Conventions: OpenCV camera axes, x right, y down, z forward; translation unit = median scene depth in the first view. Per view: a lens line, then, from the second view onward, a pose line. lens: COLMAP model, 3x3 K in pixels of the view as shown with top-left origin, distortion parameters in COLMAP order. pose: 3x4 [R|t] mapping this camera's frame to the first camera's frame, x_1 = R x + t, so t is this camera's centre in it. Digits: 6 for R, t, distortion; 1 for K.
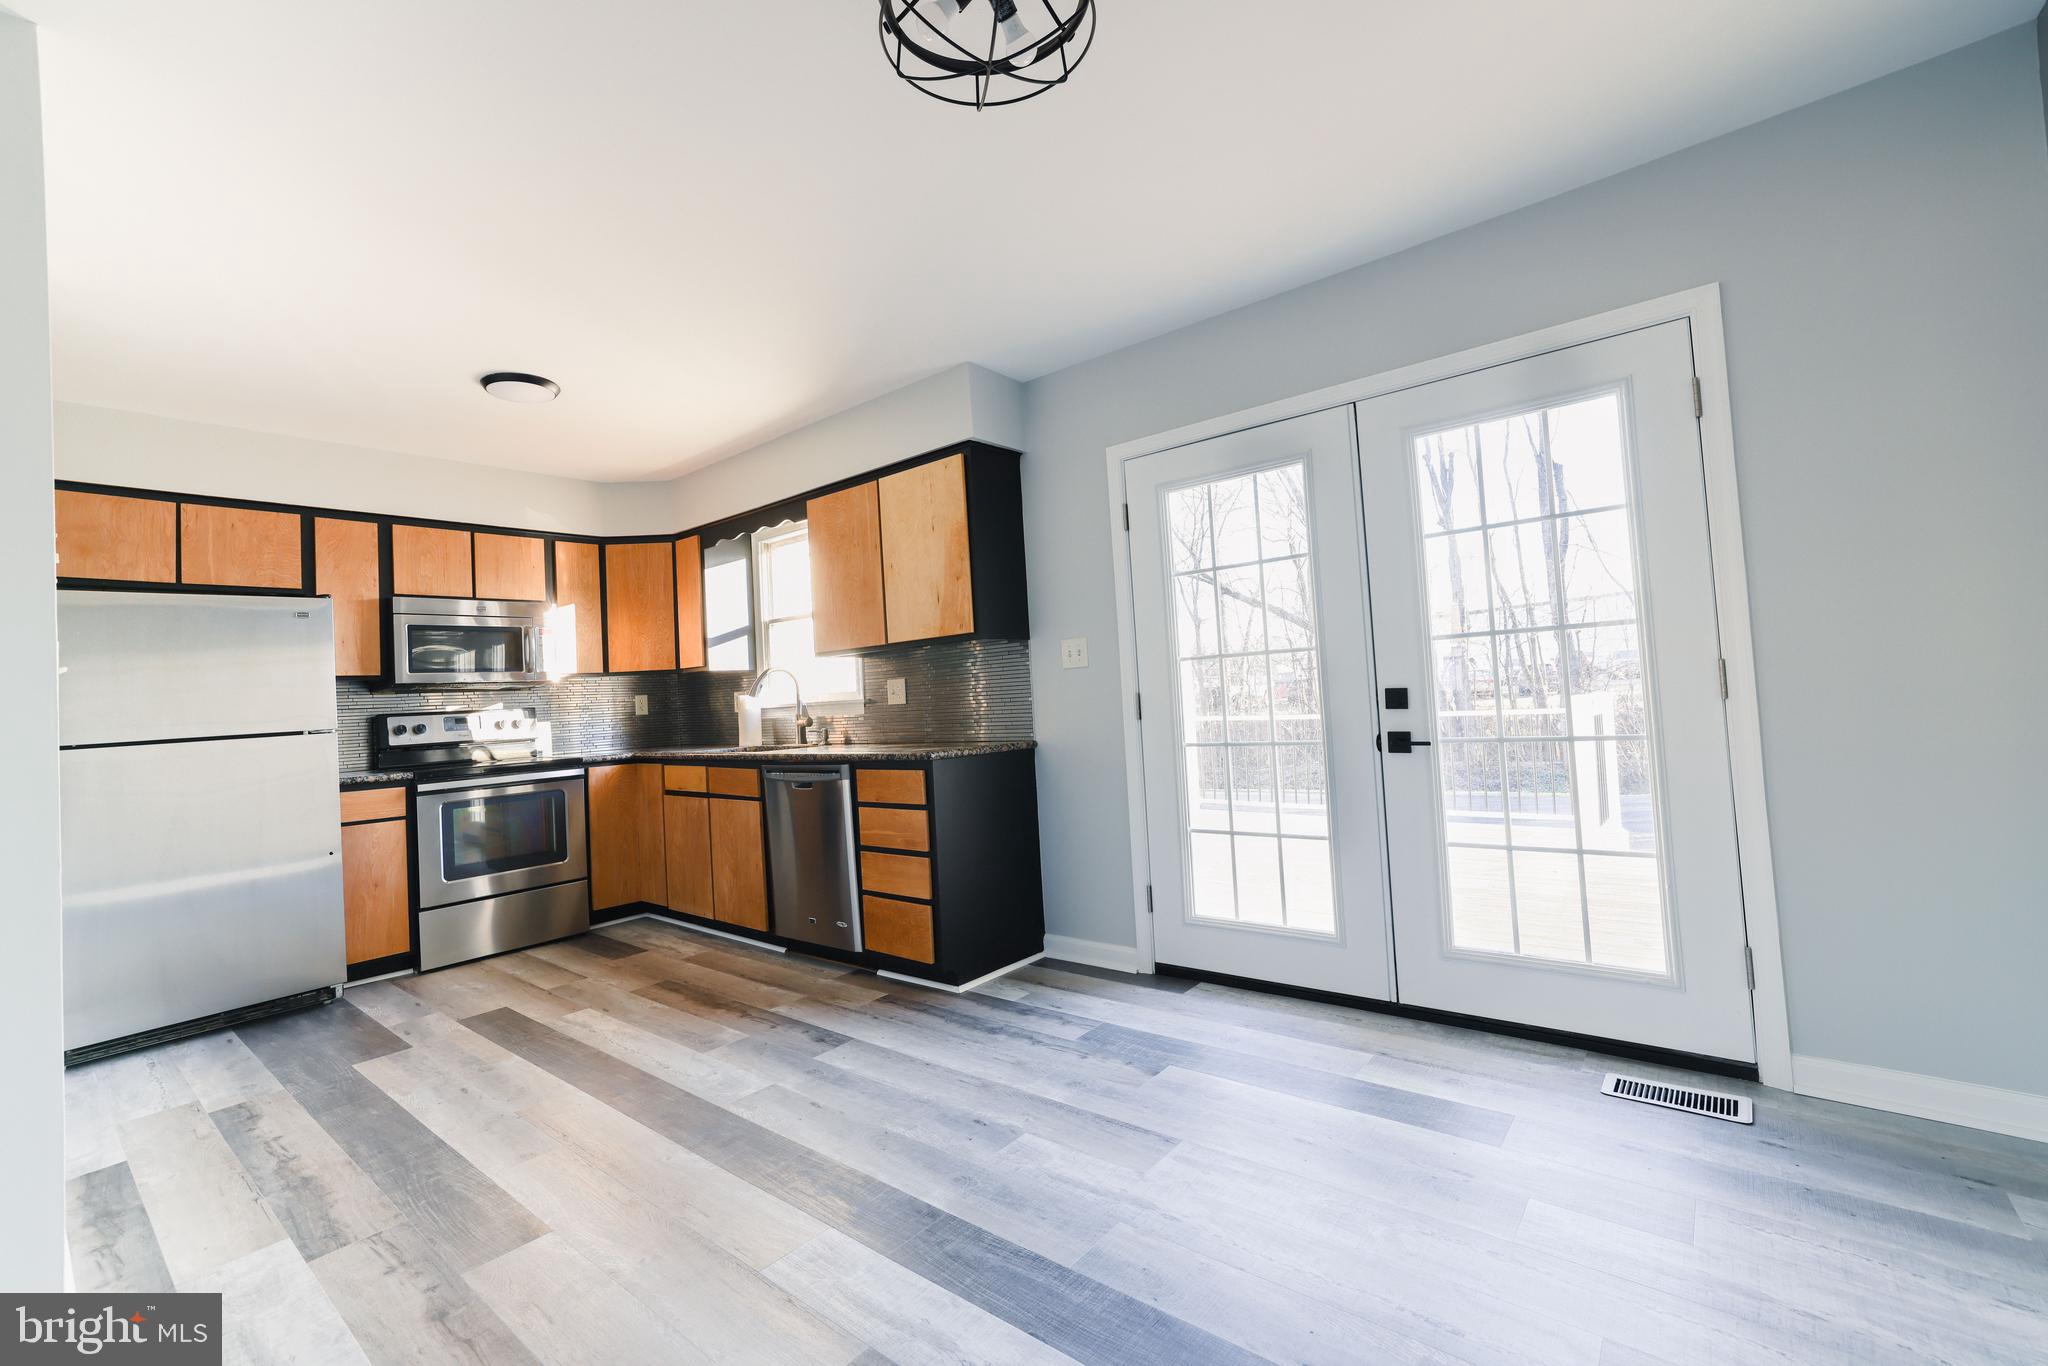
lens RADIAL K [[875.3, 0, 1007.6], [0, 875.3, 668.7], [0, 0, 1]] dist [-0.042030, 0.016605]
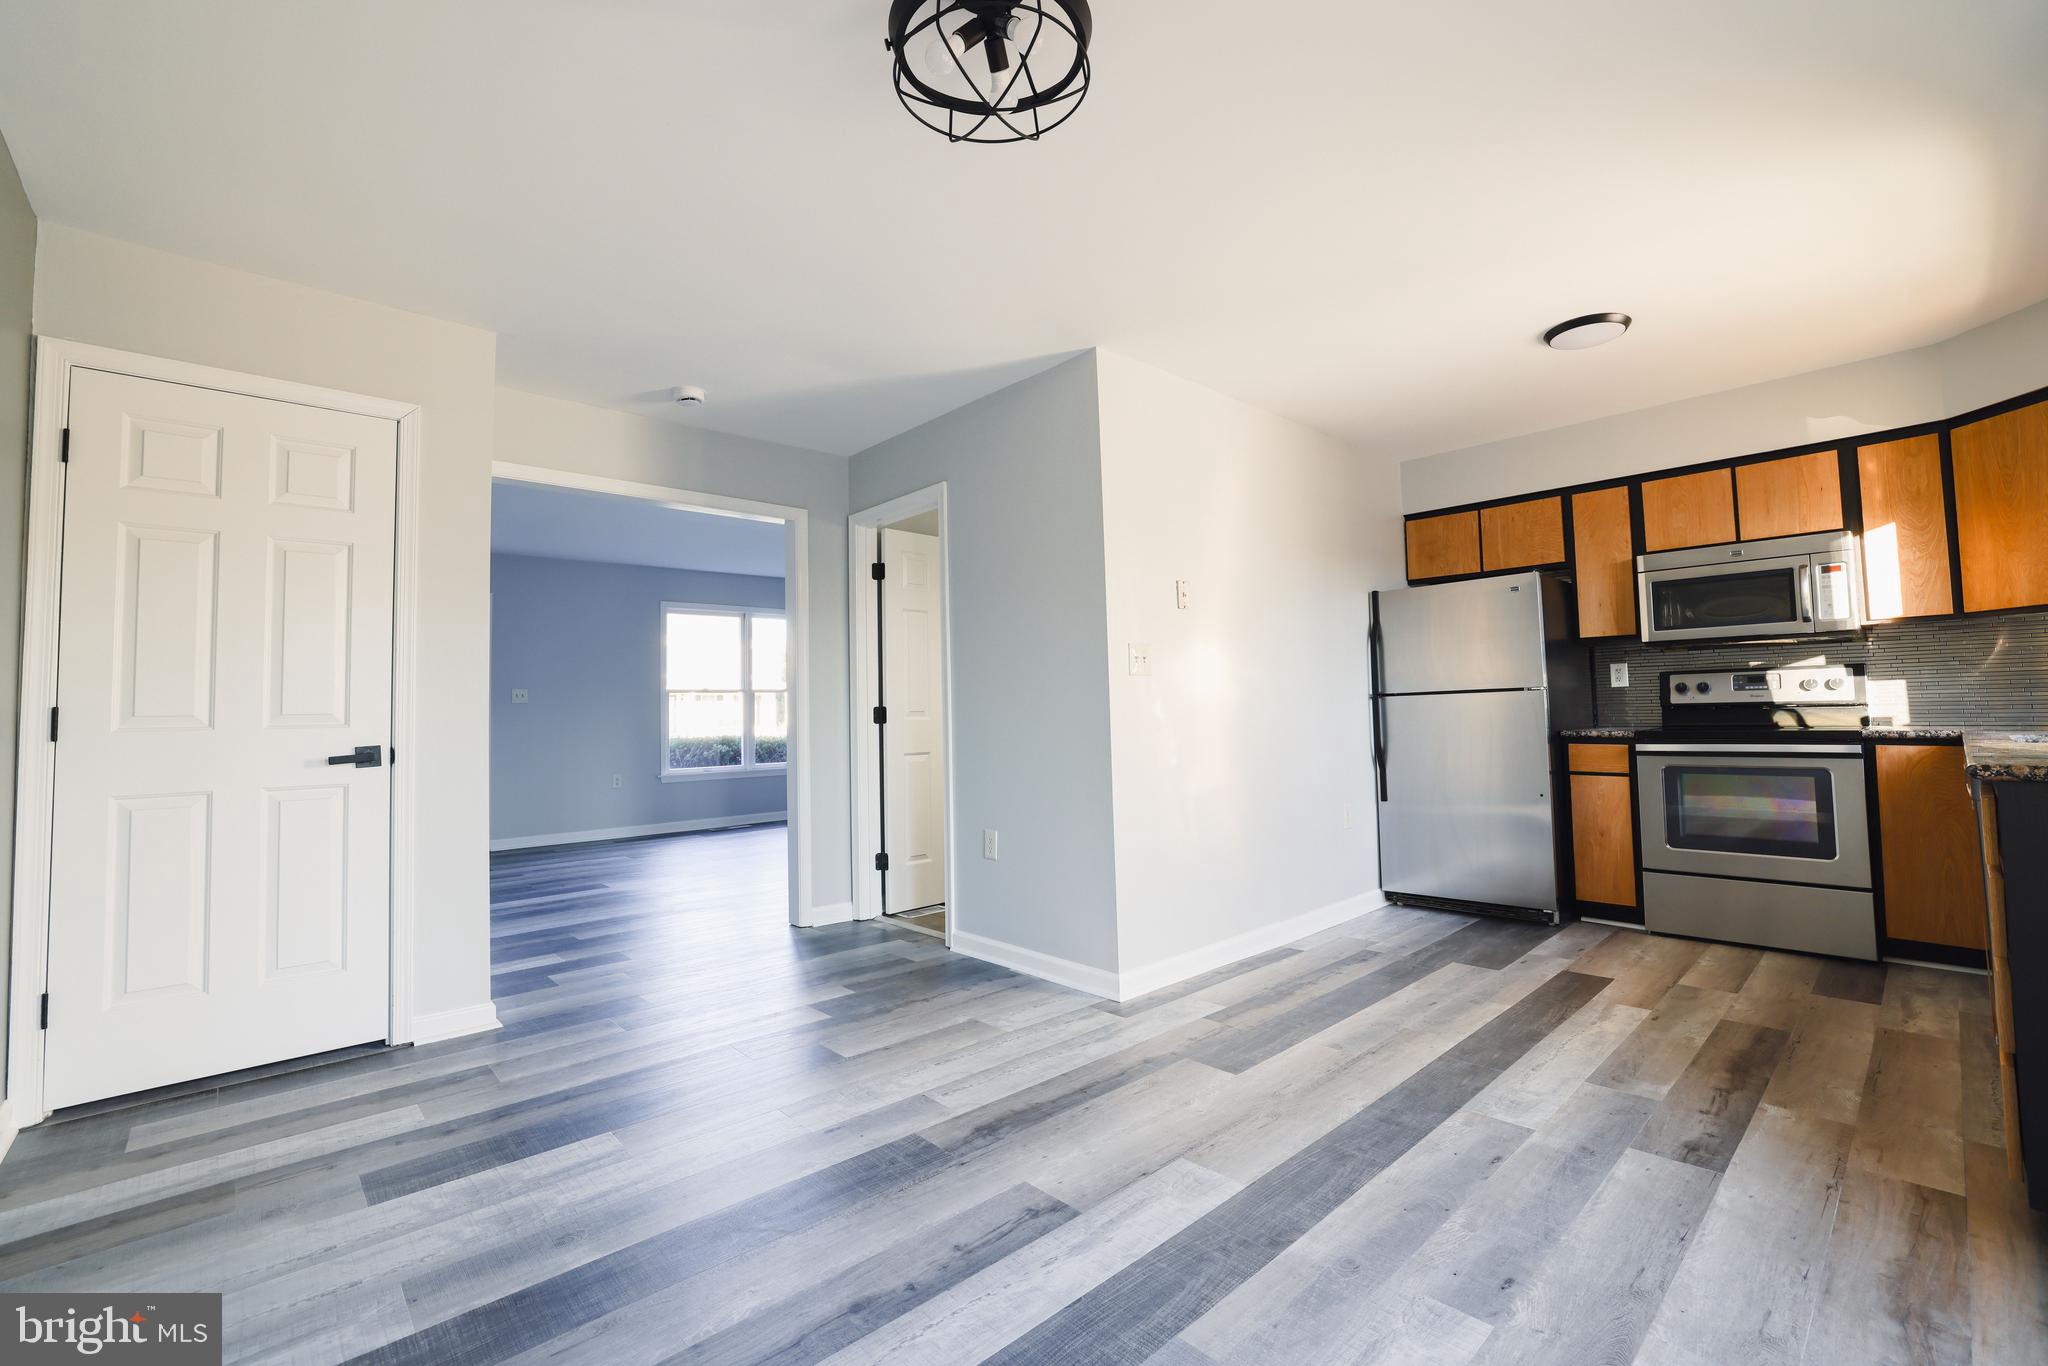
lens RADIAL K [[875.3, 0, 1007.6], [0, 875.3, 668.7], [0, 0, 1]] dist [-0.042030, 0.016605]
pose [[-0.136164, 0.007686, -0.990657, 0.503914], [0.058818, 0.998269, -0.000340, 0.006465], [0.988939, -0.058314, -0.136380, 0.525049]]
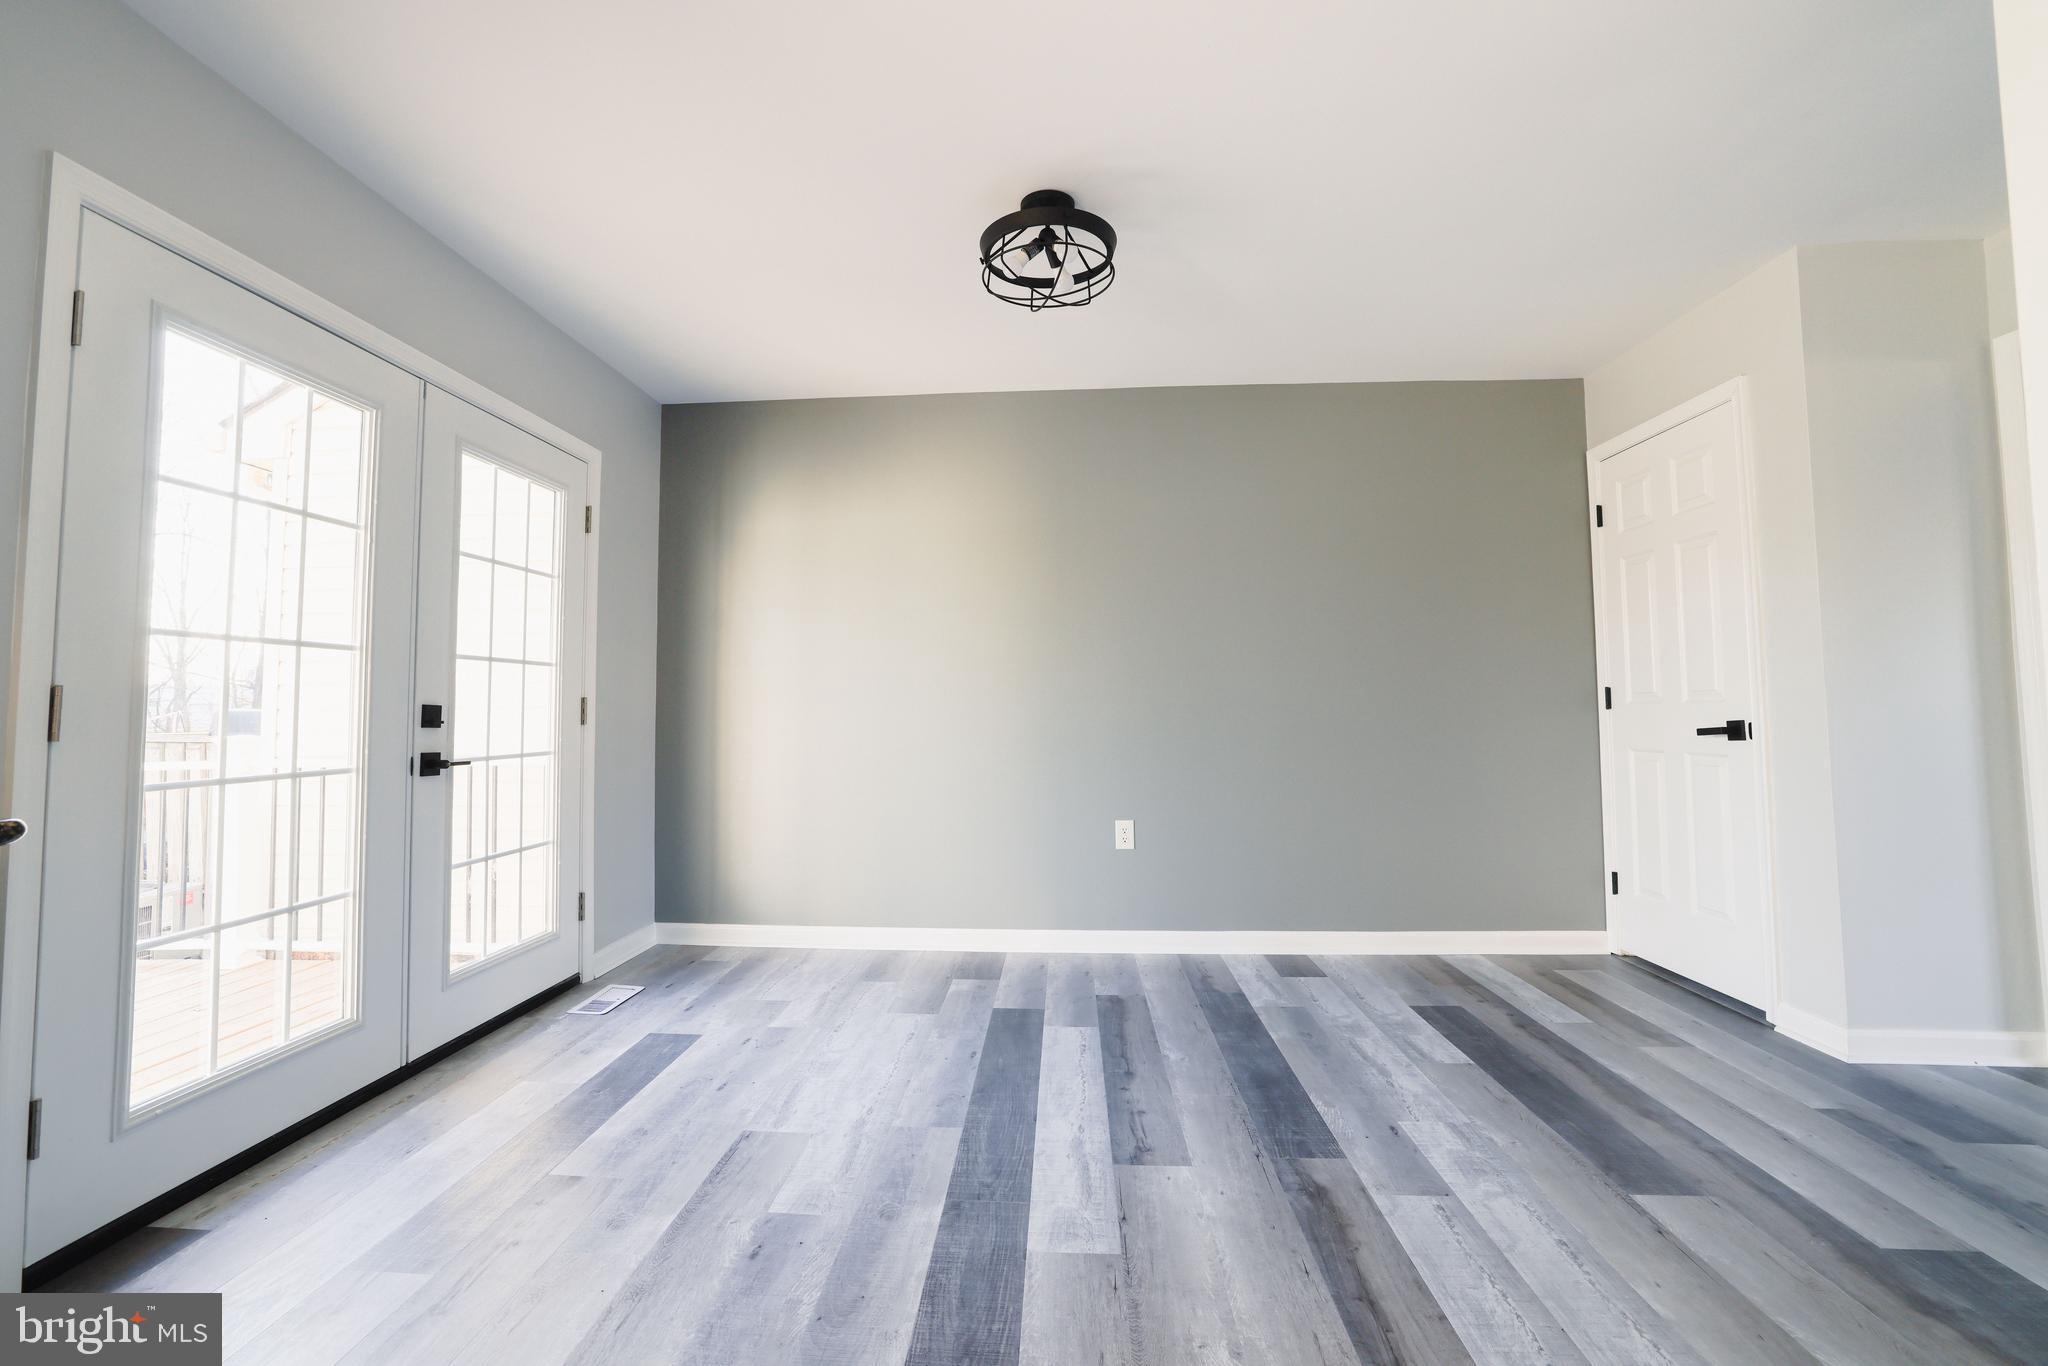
lens RADIAL K [[875.3, 0, 1007.6], [0, 875.3, 668.7], [0, 0, 1]] dist [-0.042030, 0.016605]
pose [[-0.592619, 0.101001, 0.799126, -0.570841], [0.015334, 0.993342, -0.114177, 0.086348], [-0.805337, -0.055409, -0.590222, 0.929230]]
